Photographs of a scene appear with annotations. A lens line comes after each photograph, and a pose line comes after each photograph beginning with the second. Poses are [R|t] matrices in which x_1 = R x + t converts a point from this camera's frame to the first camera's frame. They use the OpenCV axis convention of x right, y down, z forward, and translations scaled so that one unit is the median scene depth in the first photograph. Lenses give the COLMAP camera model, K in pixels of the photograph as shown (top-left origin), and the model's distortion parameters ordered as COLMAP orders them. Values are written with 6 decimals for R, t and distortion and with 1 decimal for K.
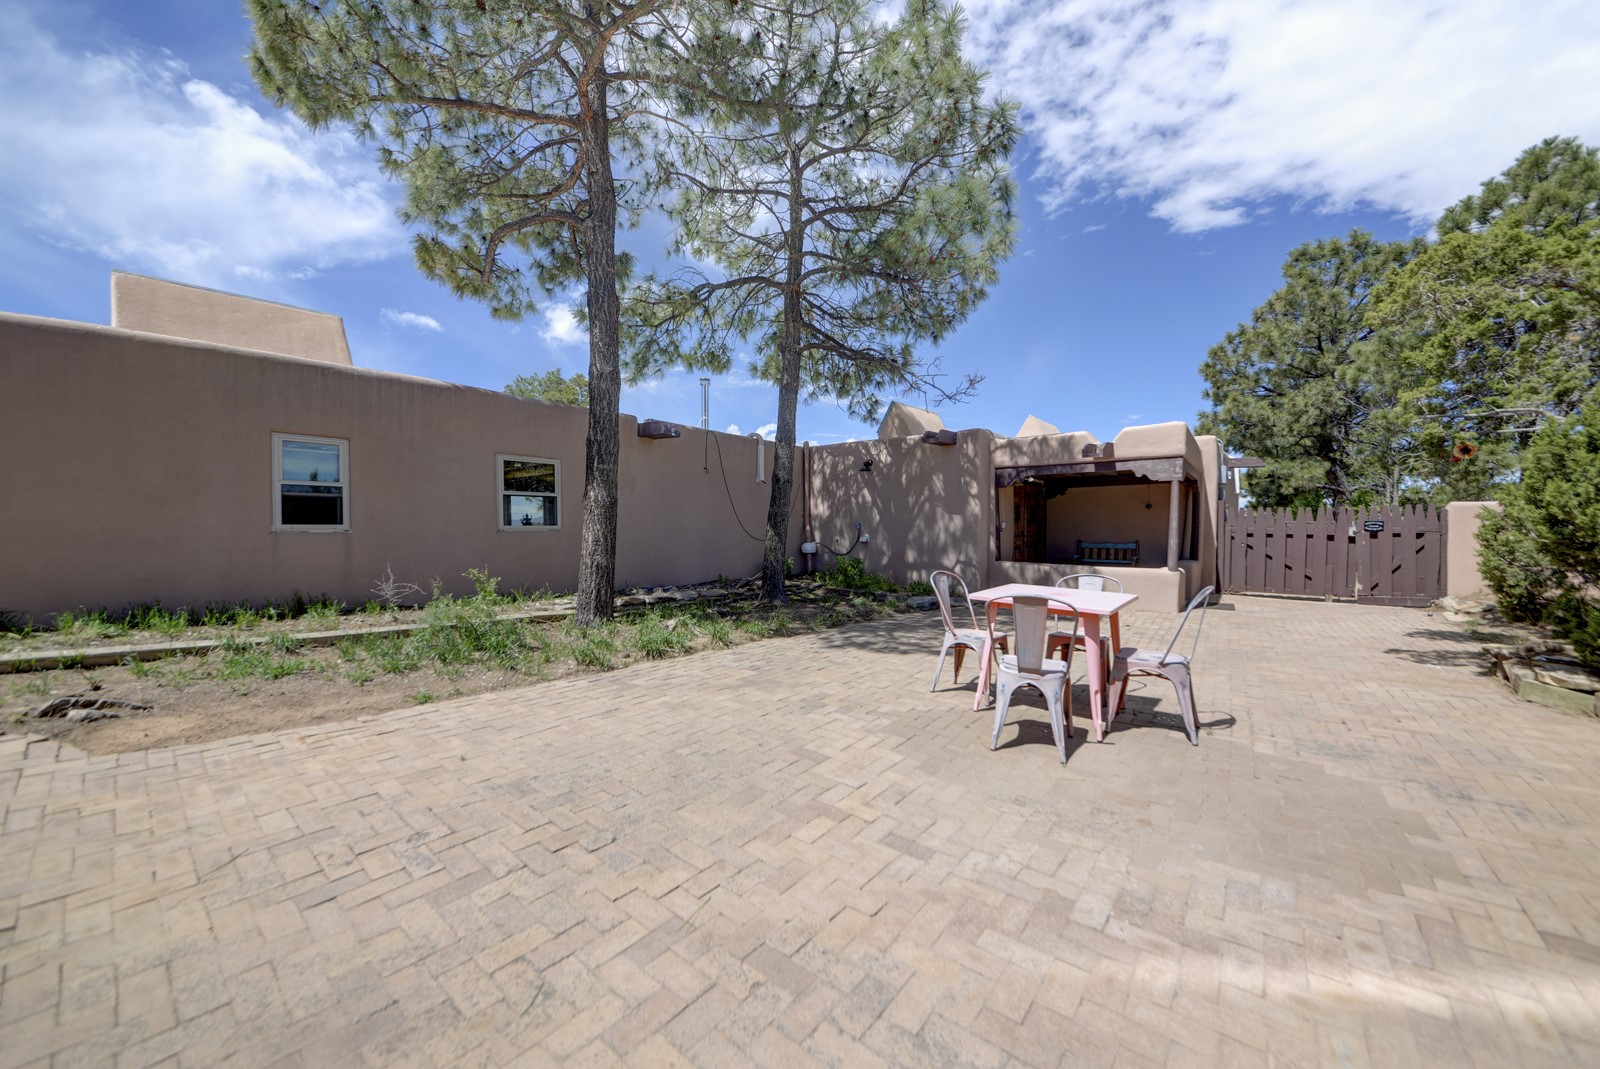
lens RADIAL K [[543.4, 0, 800.8], [0, 543.4, 542.8], [0, 0, 1]] dist [0.000595, -0.000044]
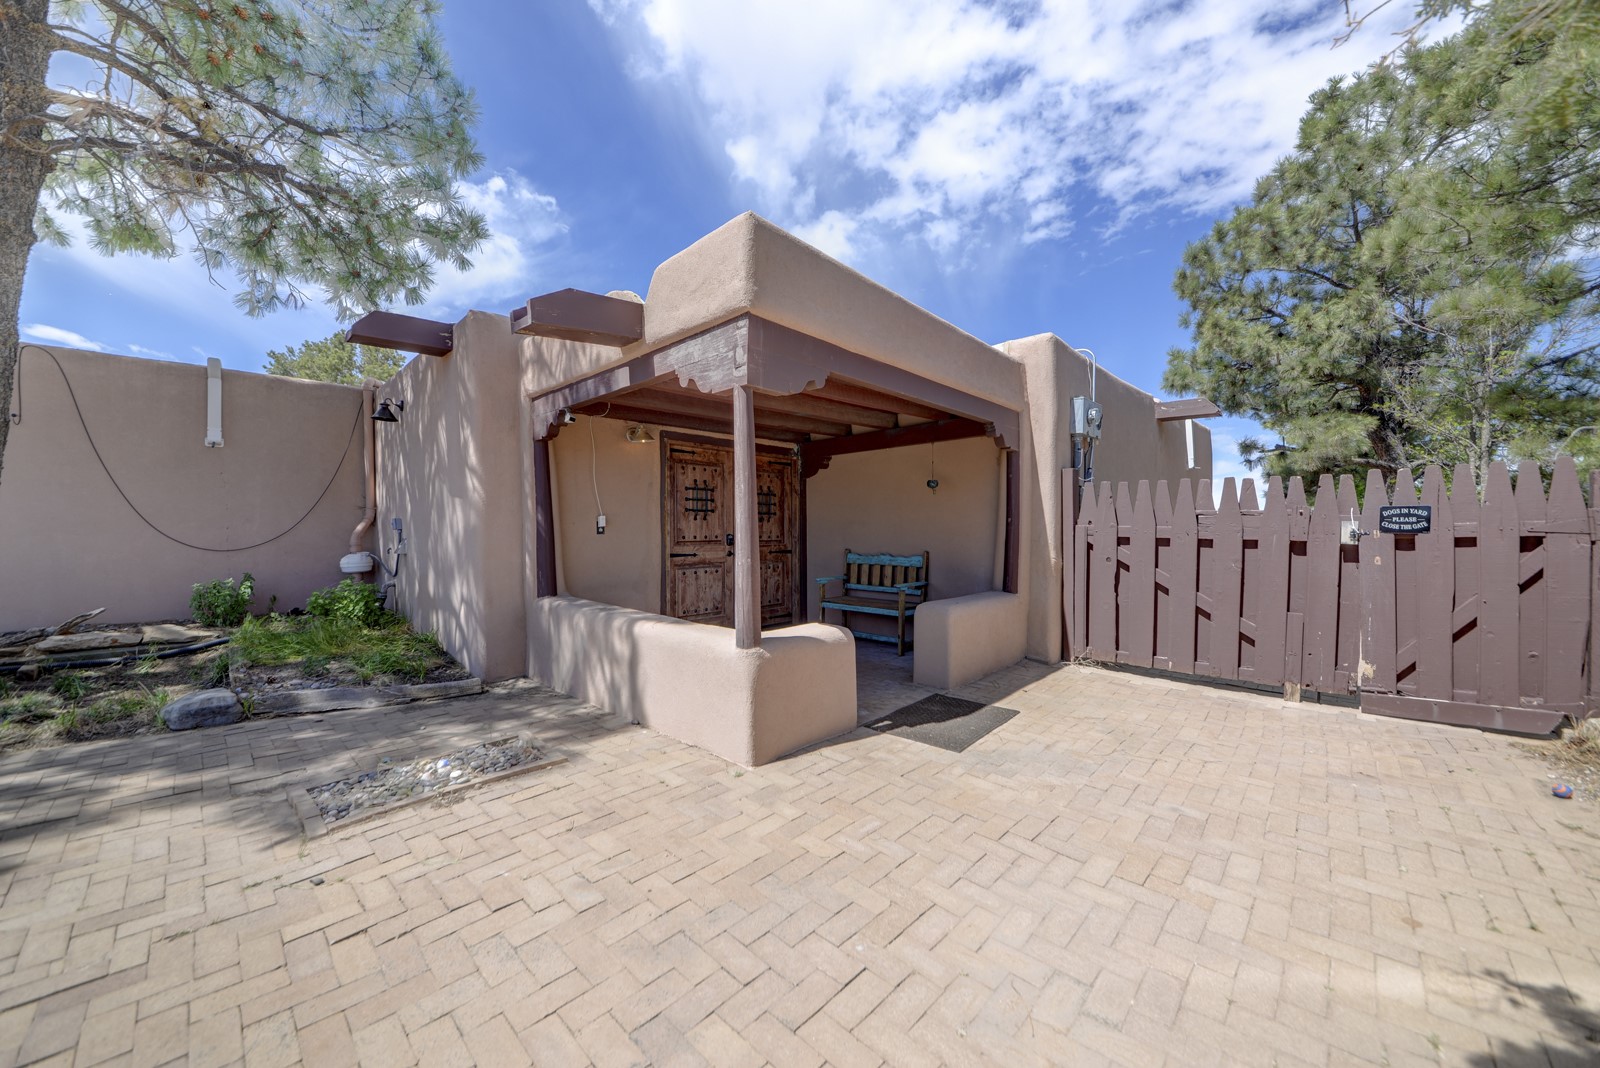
lens RADIAL K [[543.4, 0, 799.1], [0, 543.4, 543.2], [0, 0, 1]] dist [0.000595, -0.000044]
pose [[0.996209, -0.000378, -0.086994, 0.592528], [0.000331, 1.000000, -0.000552, -0.012075], [0.086995, 0.000521, 0.996209, 0.516437]]
